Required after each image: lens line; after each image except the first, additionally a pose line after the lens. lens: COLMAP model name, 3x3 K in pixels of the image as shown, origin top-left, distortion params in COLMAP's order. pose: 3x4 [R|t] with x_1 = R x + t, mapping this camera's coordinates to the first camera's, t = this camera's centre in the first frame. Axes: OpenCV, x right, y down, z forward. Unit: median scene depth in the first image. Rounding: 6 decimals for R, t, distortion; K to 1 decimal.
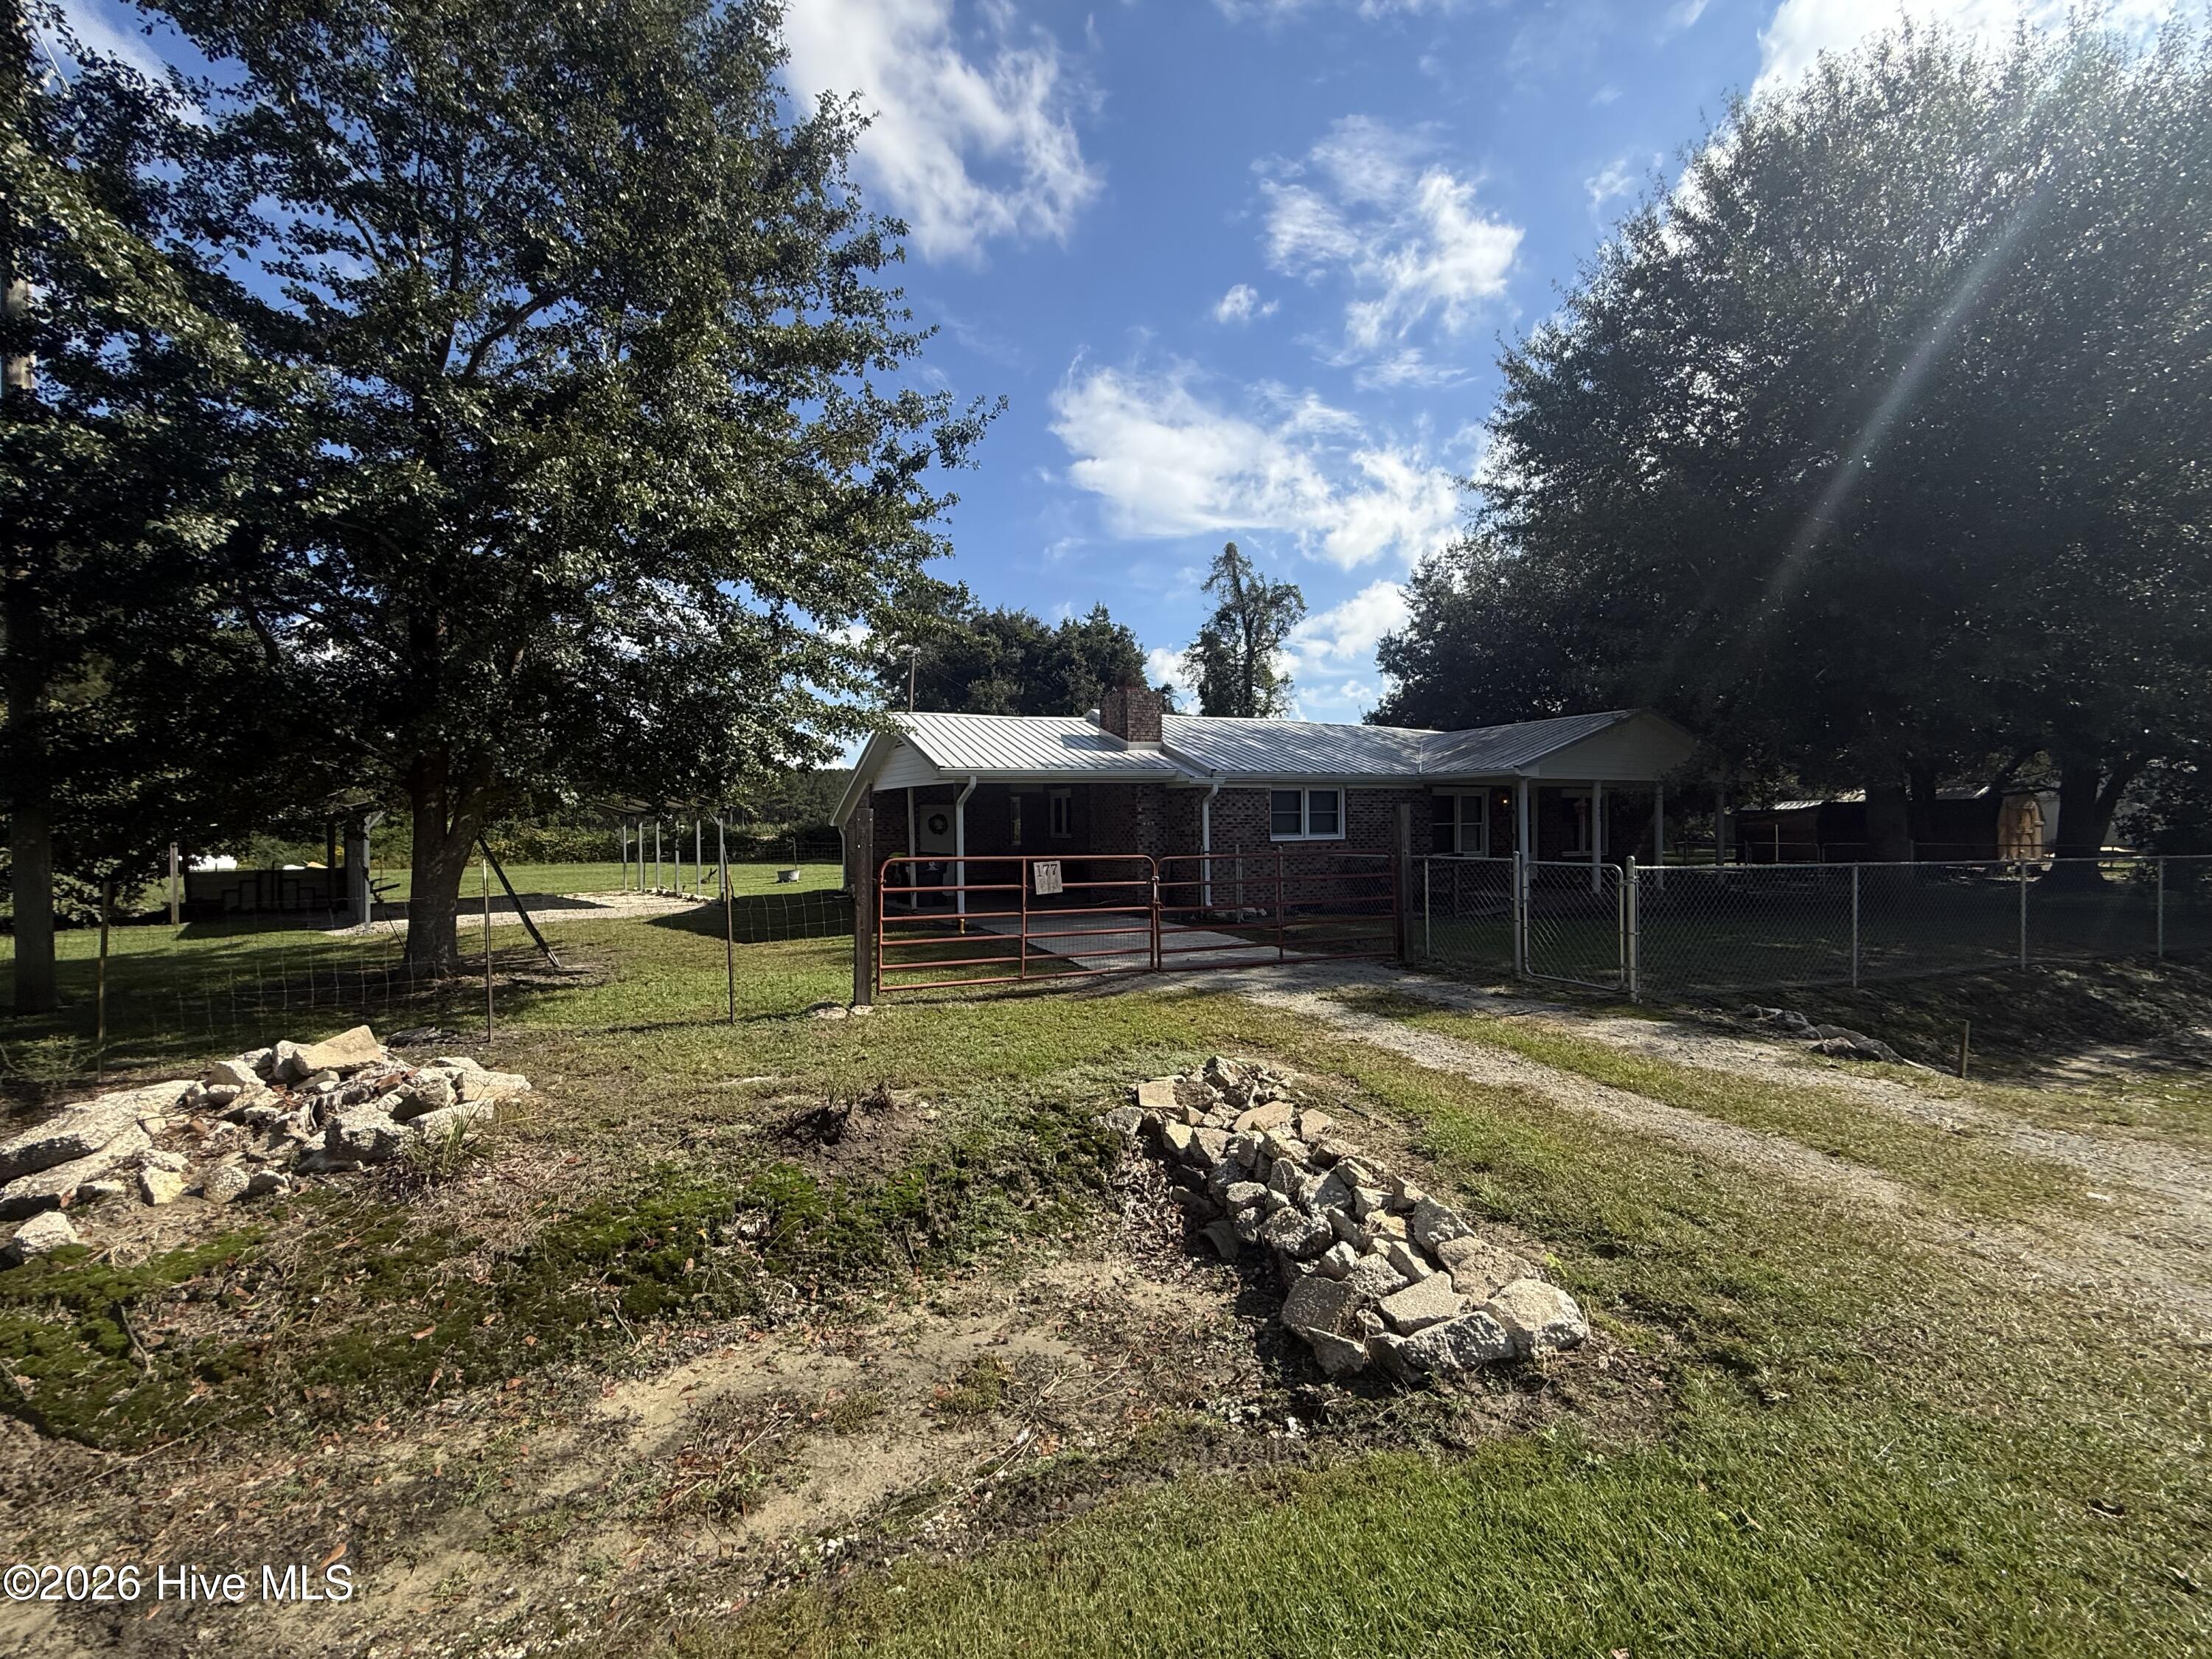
lens RADIAL K [[891.8, 0, 1105.9], [0, 891.8, 829.8], [0, 0, 1]] dist [-0.001082, 0.001018]
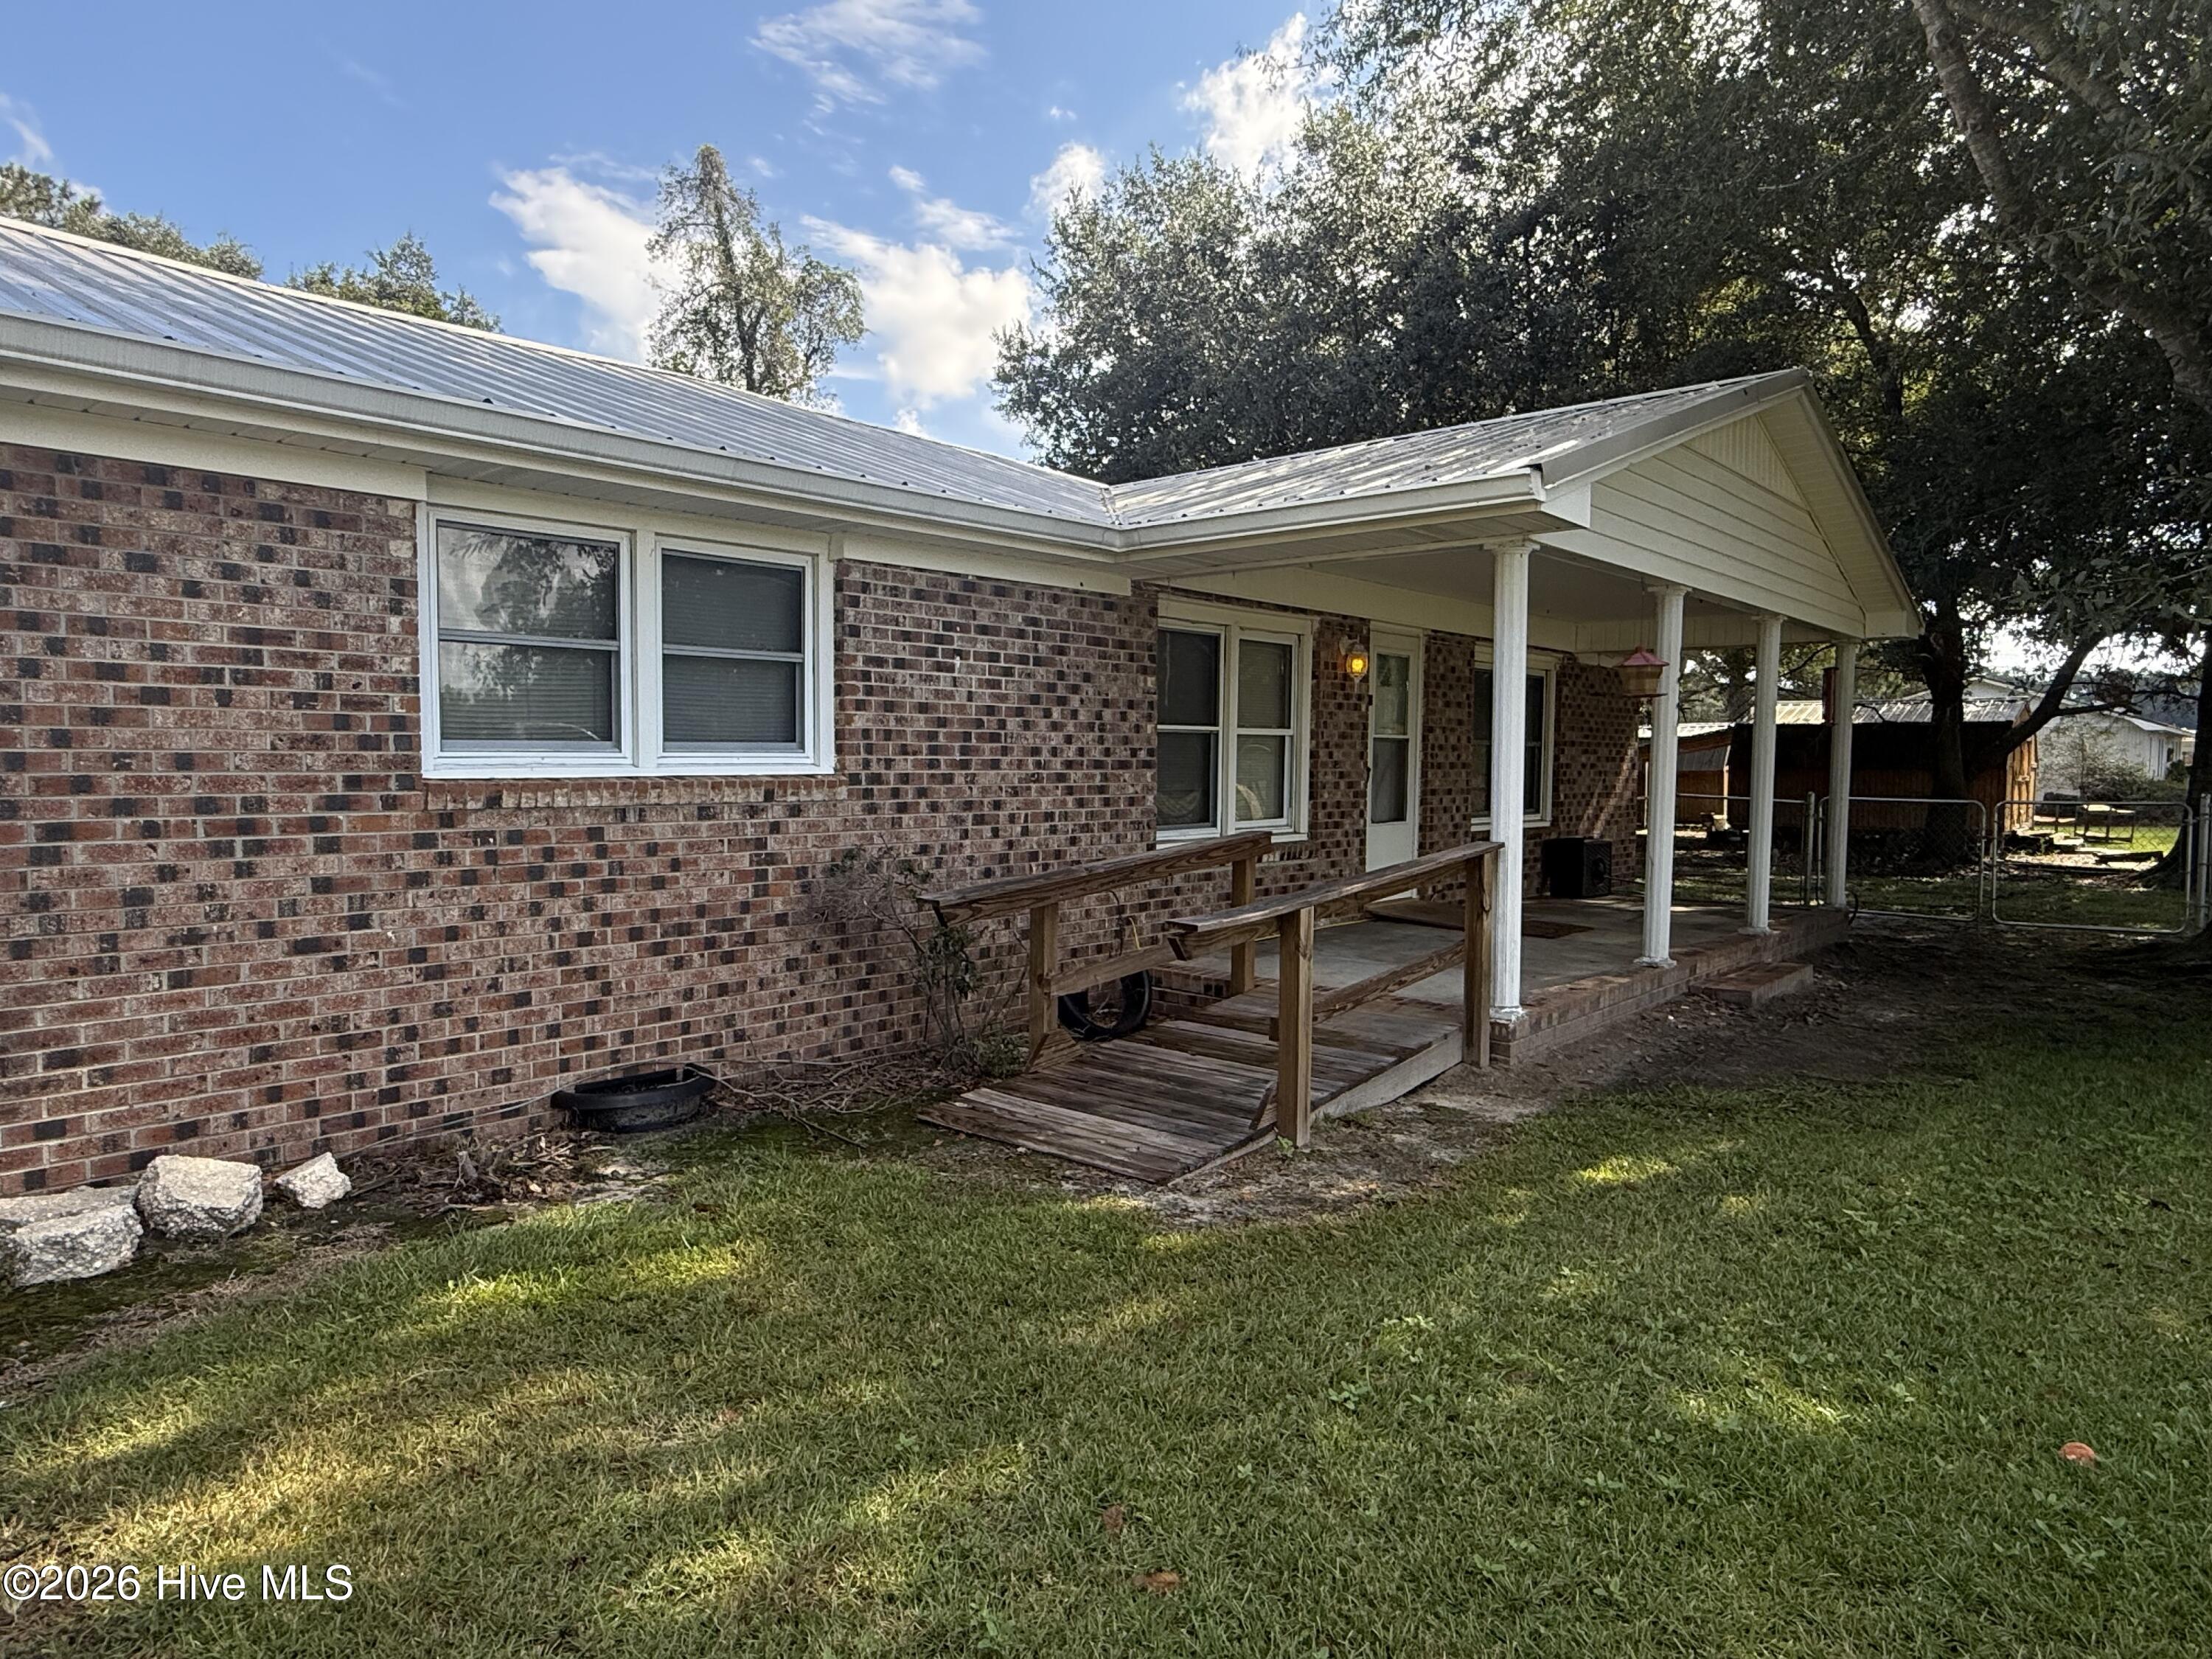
lens RADIAL K [[1347.0, 0, 1106.4], [0, 1347.0, 832.3], [0, 0, 1]] dist [-0.000488, -0.000075]
pose [[0.930283, 0.001037, 0.366842, 0.101047], [-0.021151, 0.998484, 0.050816, 0.003246], [-0.366233, -0.055032, 0.928895, 0.317216]]
